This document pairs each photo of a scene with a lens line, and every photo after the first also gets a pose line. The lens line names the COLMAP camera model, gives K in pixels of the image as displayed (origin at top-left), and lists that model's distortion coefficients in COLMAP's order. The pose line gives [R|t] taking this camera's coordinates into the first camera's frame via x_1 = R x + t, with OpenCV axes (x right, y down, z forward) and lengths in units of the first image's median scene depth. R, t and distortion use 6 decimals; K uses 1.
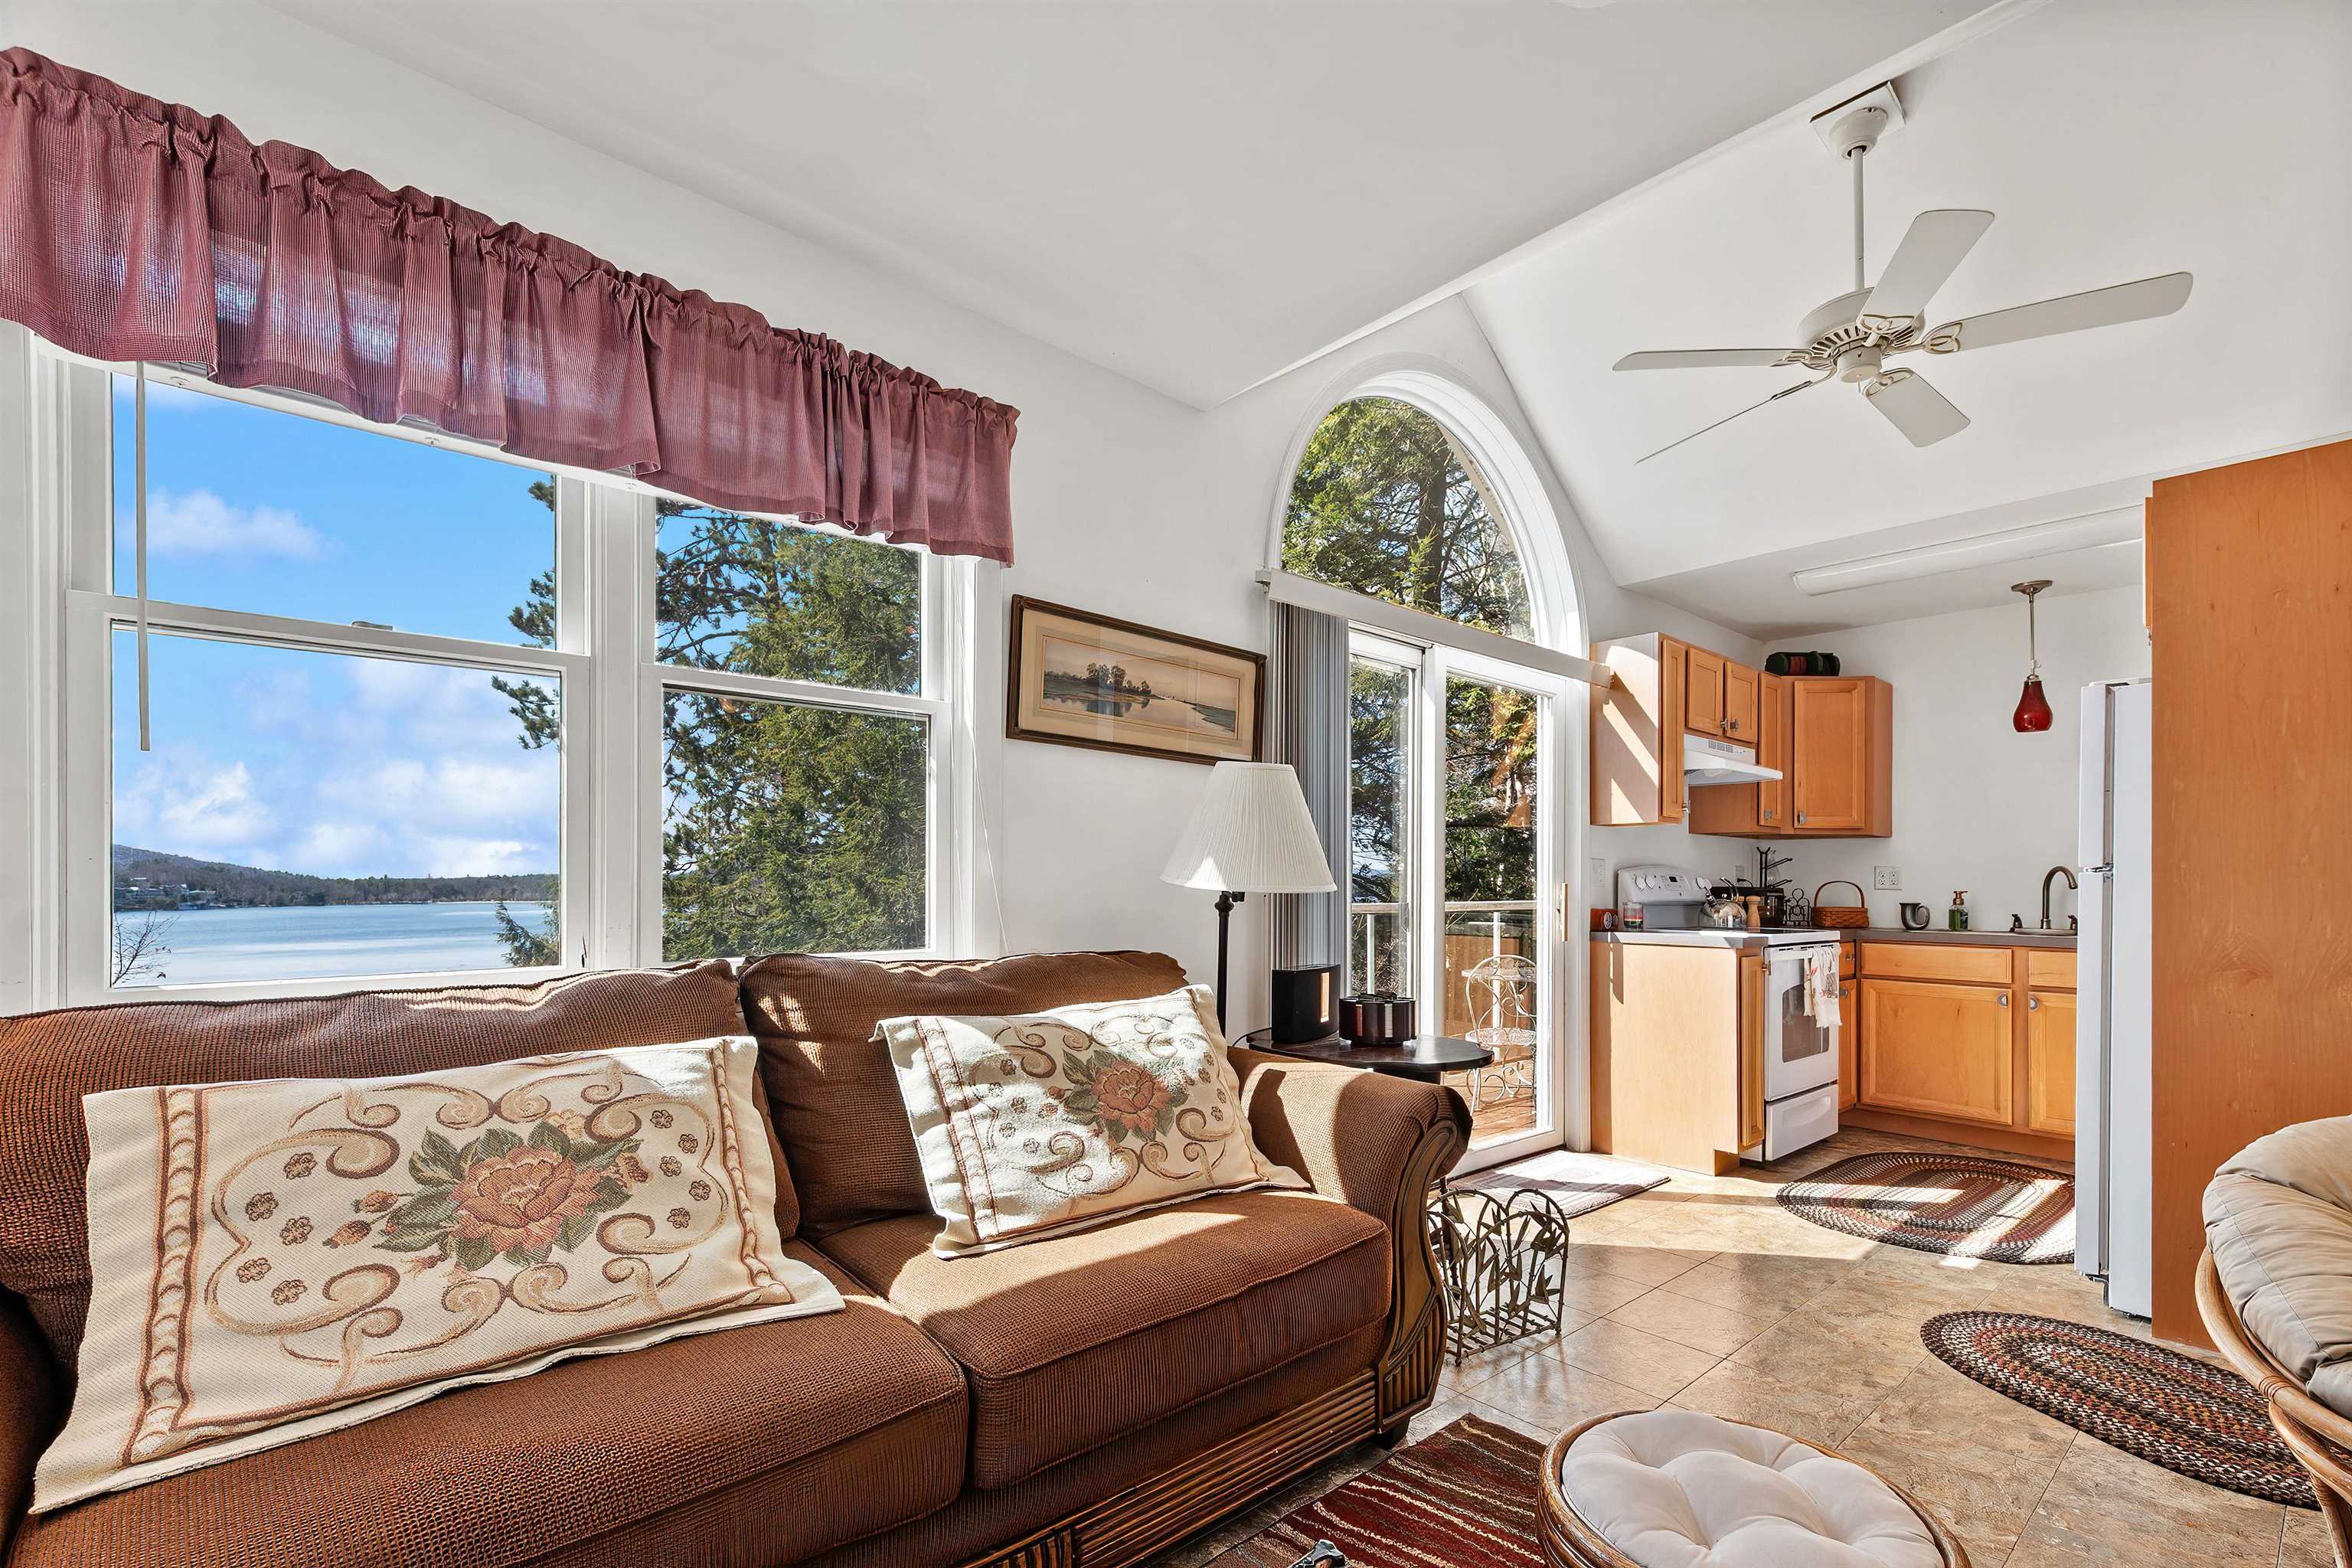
lens RADIAL K [[1071.3, 0, 1175.0], [0, 1071.3, 888.6], [0, 0, 1]] dist [0.000191, 0.000049]
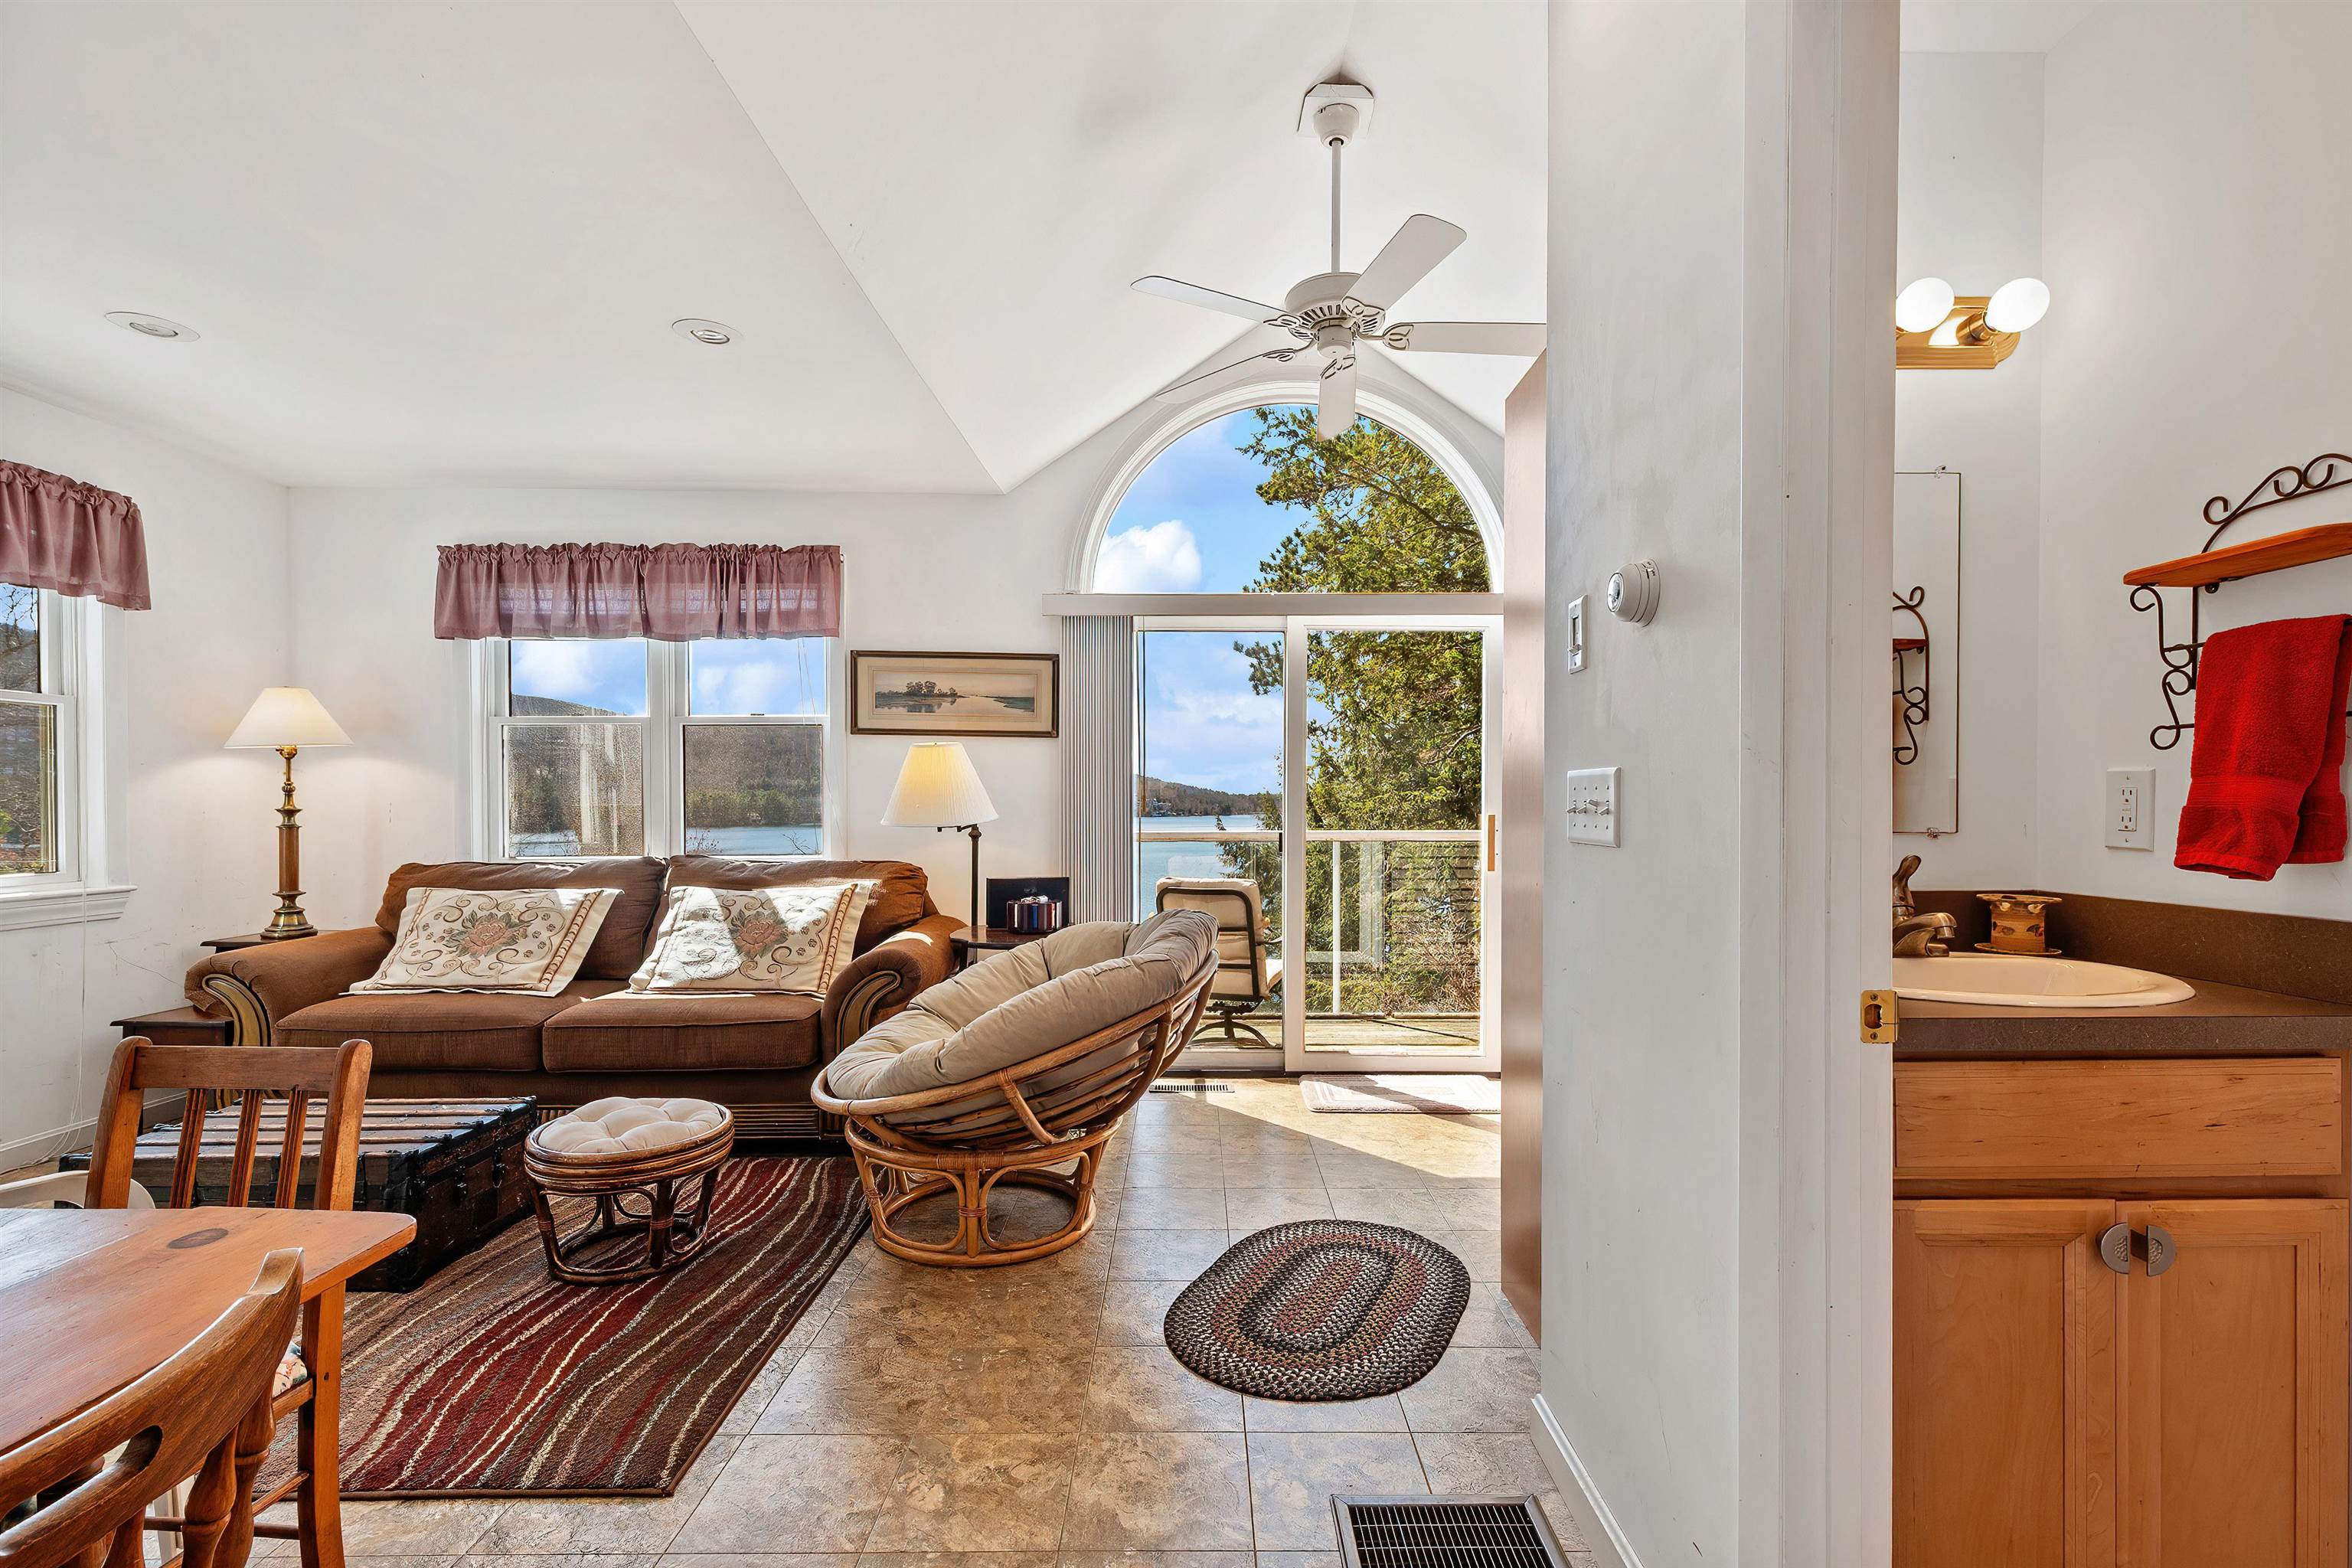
lens RADIAL K [[1057.7, 0, 1179.3], [0, 1057.7, 816.0], [0, 0, 1]] dist [-0.017033, -0.000147]
pose [[0.747734, 0.005731, -0.663974, 1.140802], [0.001869, 0.999941, 0.010735, -0.022651], [0.663996, -0.009268, 0.747679, 0.072560]]
